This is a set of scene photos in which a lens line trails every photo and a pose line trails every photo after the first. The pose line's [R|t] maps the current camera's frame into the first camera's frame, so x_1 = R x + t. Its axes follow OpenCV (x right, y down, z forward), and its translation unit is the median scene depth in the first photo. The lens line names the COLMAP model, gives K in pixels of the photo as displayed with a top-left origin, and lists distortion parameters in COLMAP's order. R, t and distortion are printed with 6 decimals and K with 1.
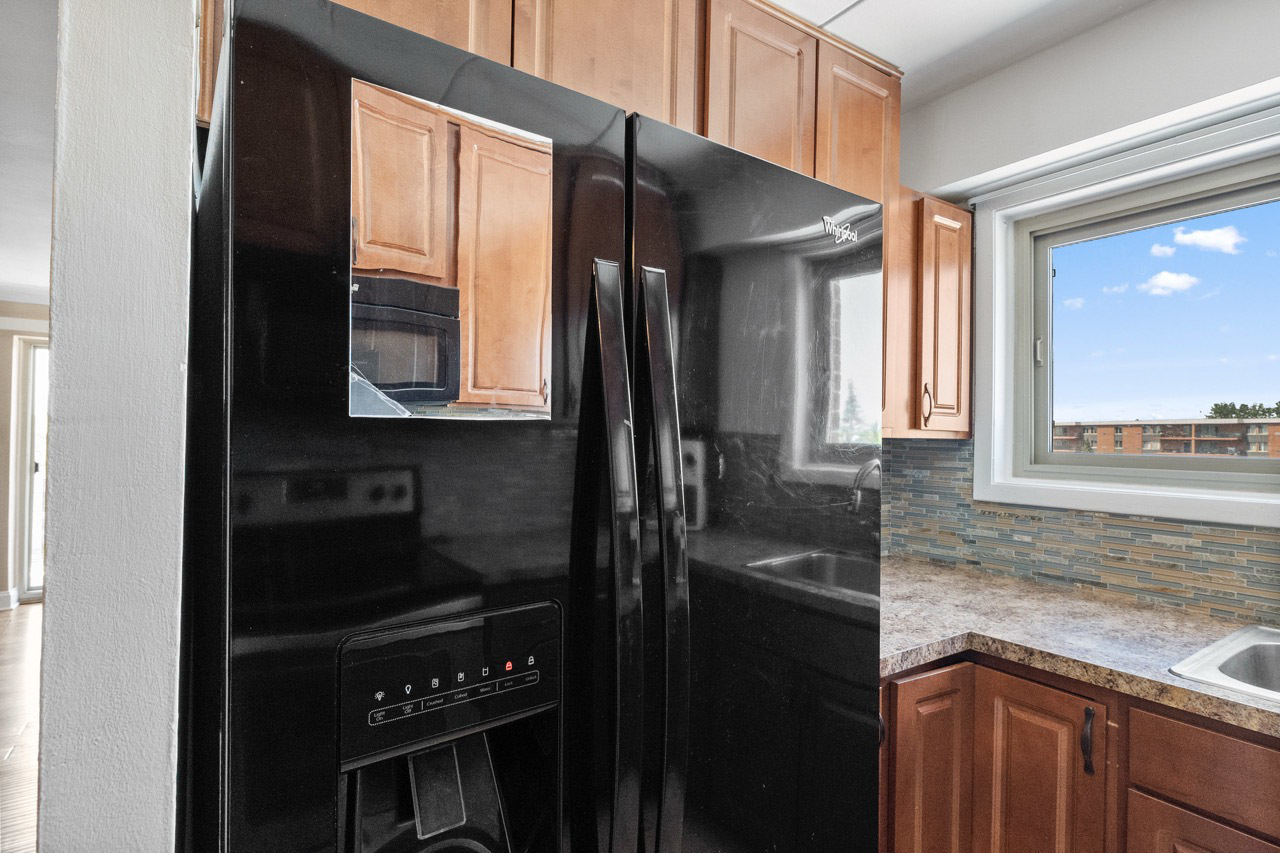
lens RADIAL K [[598.3, 0, 636.0], [0, 598.3, 424.4], [0, 0, 1]] dist [-0.000287, -0.000395]
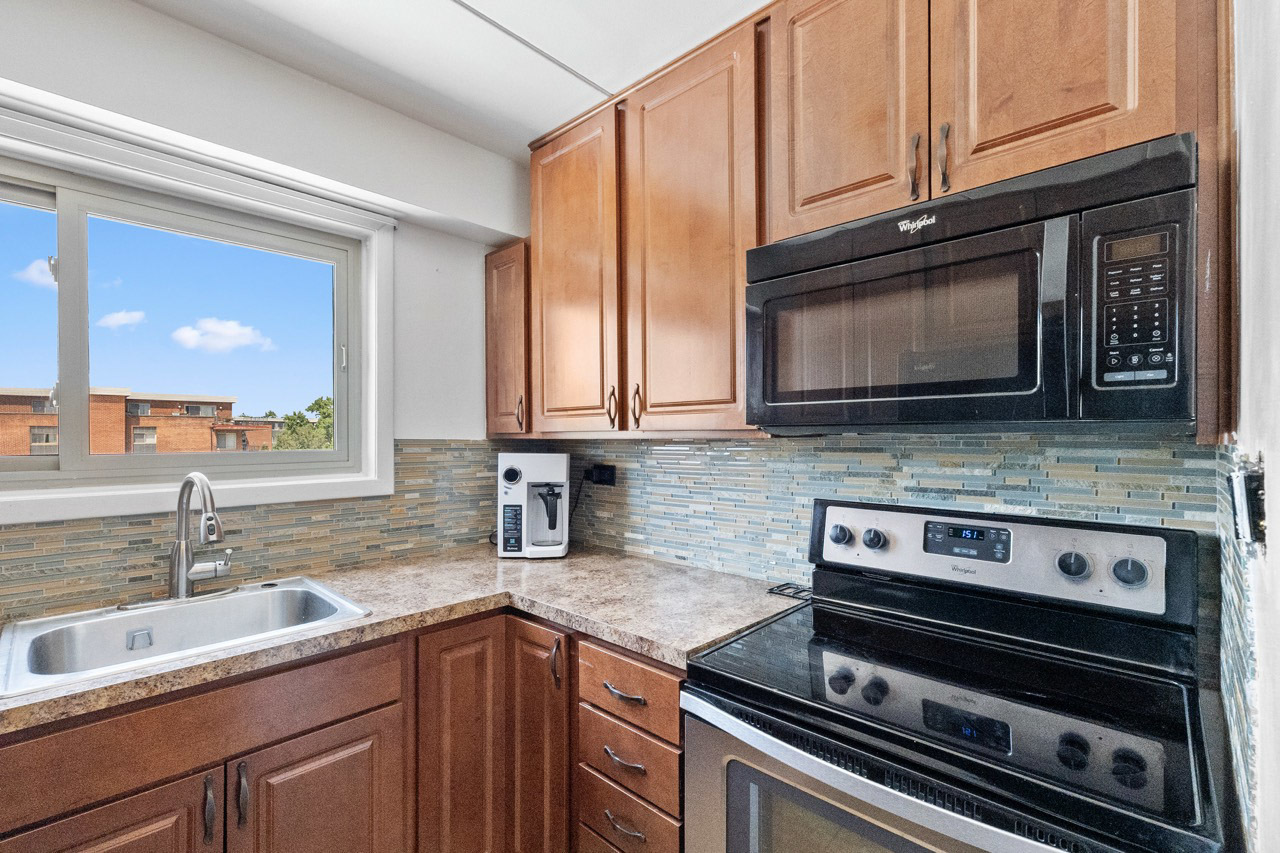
lens RADIAL K [[598.3, 0, 636.0], [0, 598.3, 424.4], [0, 0, 1]] dist [-0.000287, -0.000395]
pose [[-0.166217, -0.003300, 0.986084, -0.311629], [-0.001119, 0.999994, 0.003158, -0.004200], [-0.986089, -0.000579, -0.166219, 0.404245]]
